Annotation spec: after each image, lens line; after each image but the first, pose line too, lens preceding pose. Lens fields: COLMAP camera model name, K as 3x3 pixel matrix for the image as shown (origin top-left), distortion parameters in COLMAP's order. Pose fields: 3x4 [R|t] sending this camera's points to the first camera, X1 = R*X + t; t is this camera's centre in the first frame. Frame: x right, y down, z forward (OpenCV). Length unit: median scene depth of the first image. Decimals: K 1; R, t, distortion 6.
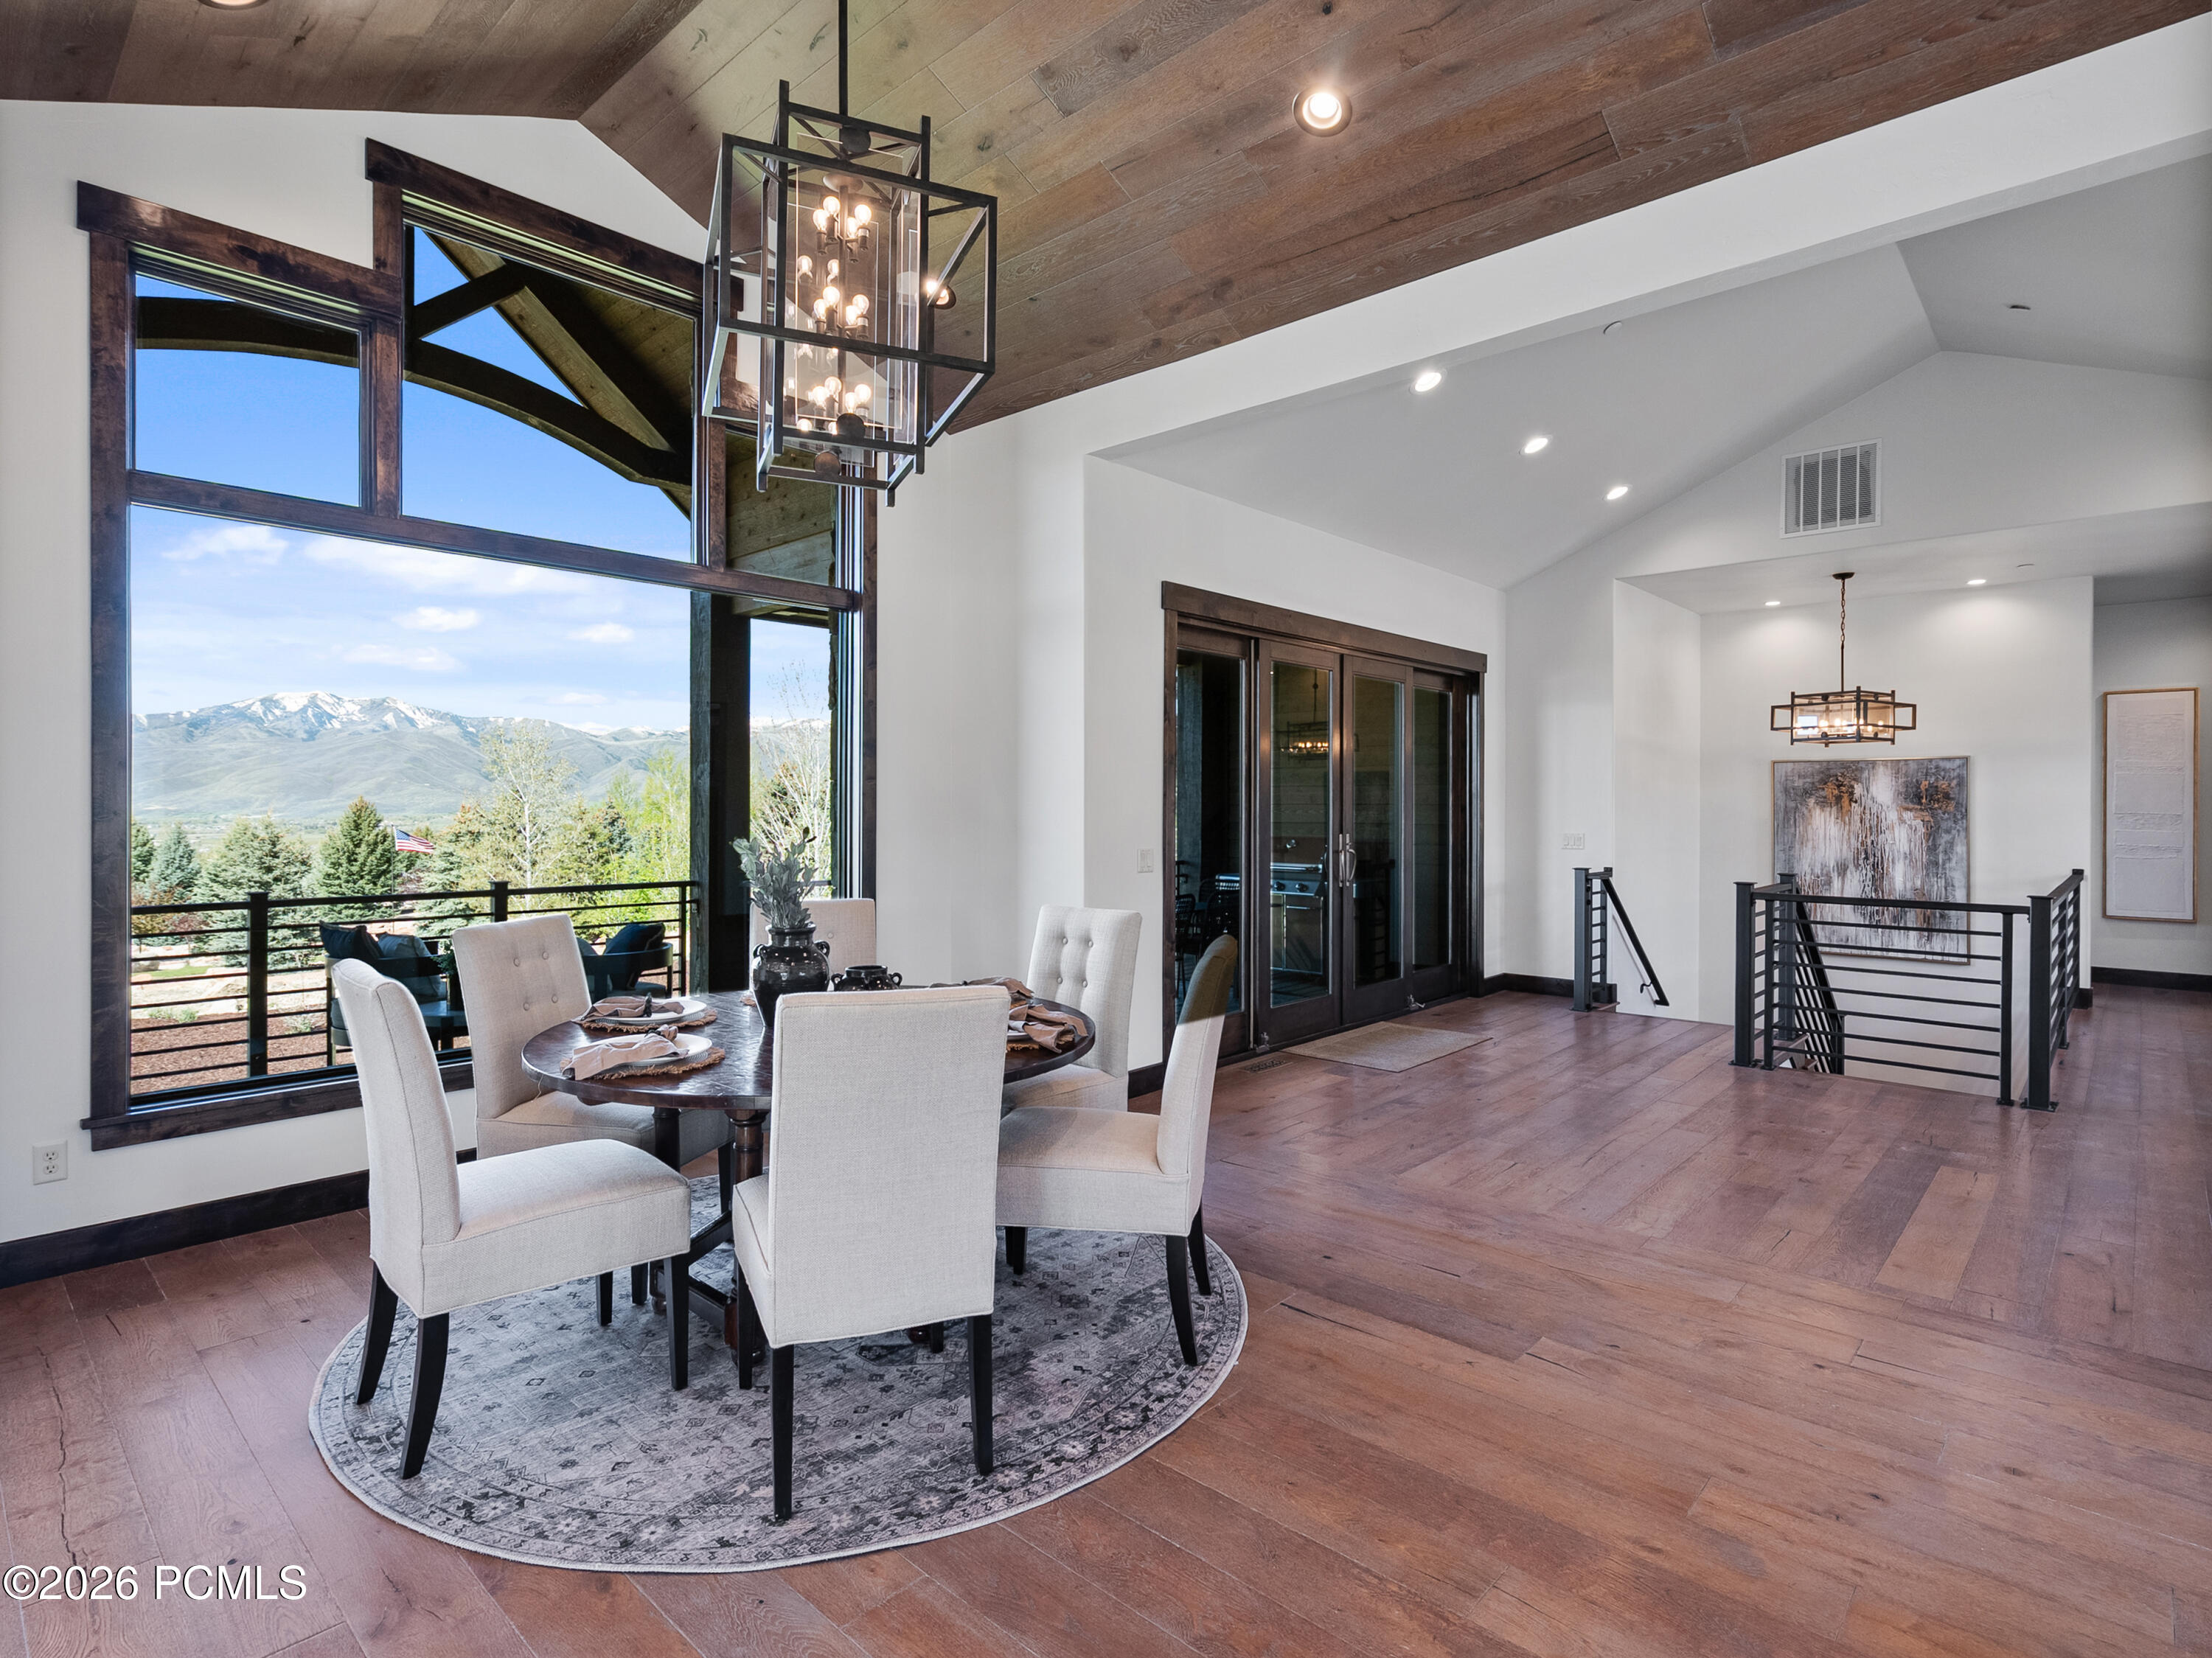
lens RADIAL K [[1131.1, 0, 1105.6], [0, 1131.1, 818.0], [0, 0, 1]] dist [-0.010827, 0.006545]
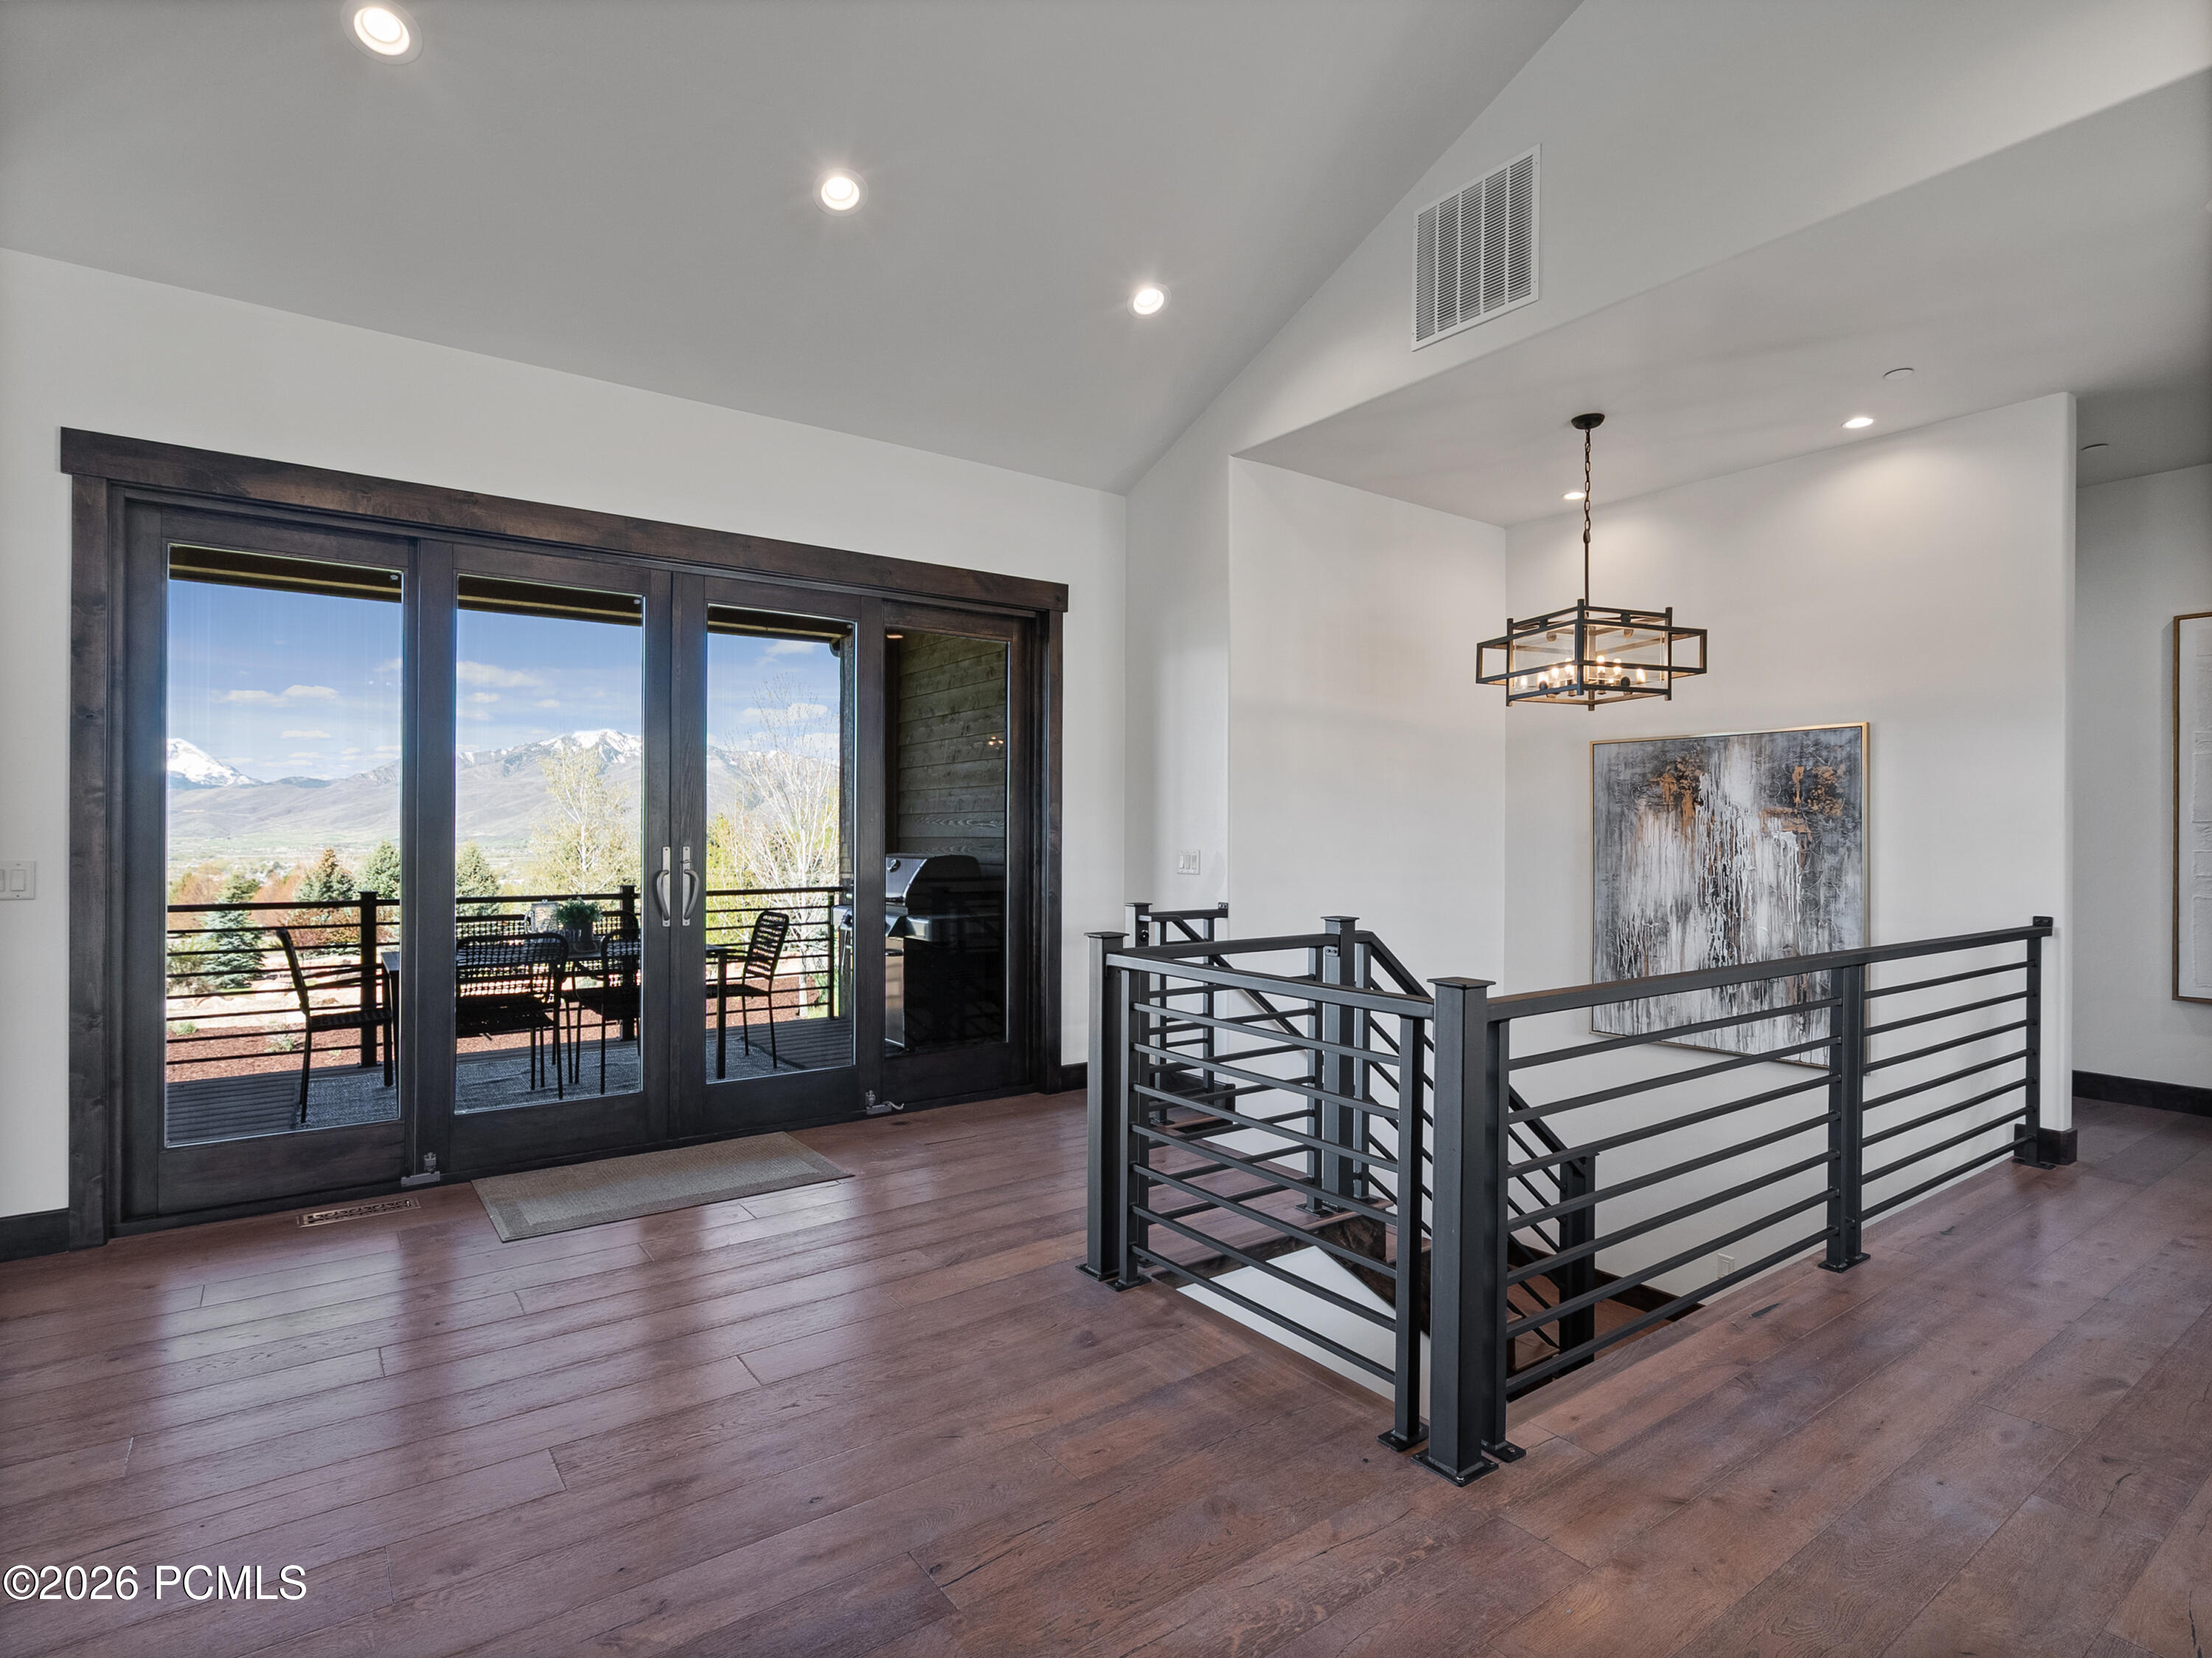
lens RADIAL K [[1131.4, 0, 1114.8], [0, 1131.4, 835.6], [0, 0, 1]] dist [-0.010827, 0.006545]
pose [[0.981375, 0.001643, -0.192094, 0.477880], [-0.003435, 0.999954, -0.008996, 0.010584], [0.192071, 0.009488, 0.981335, 0.333033]]
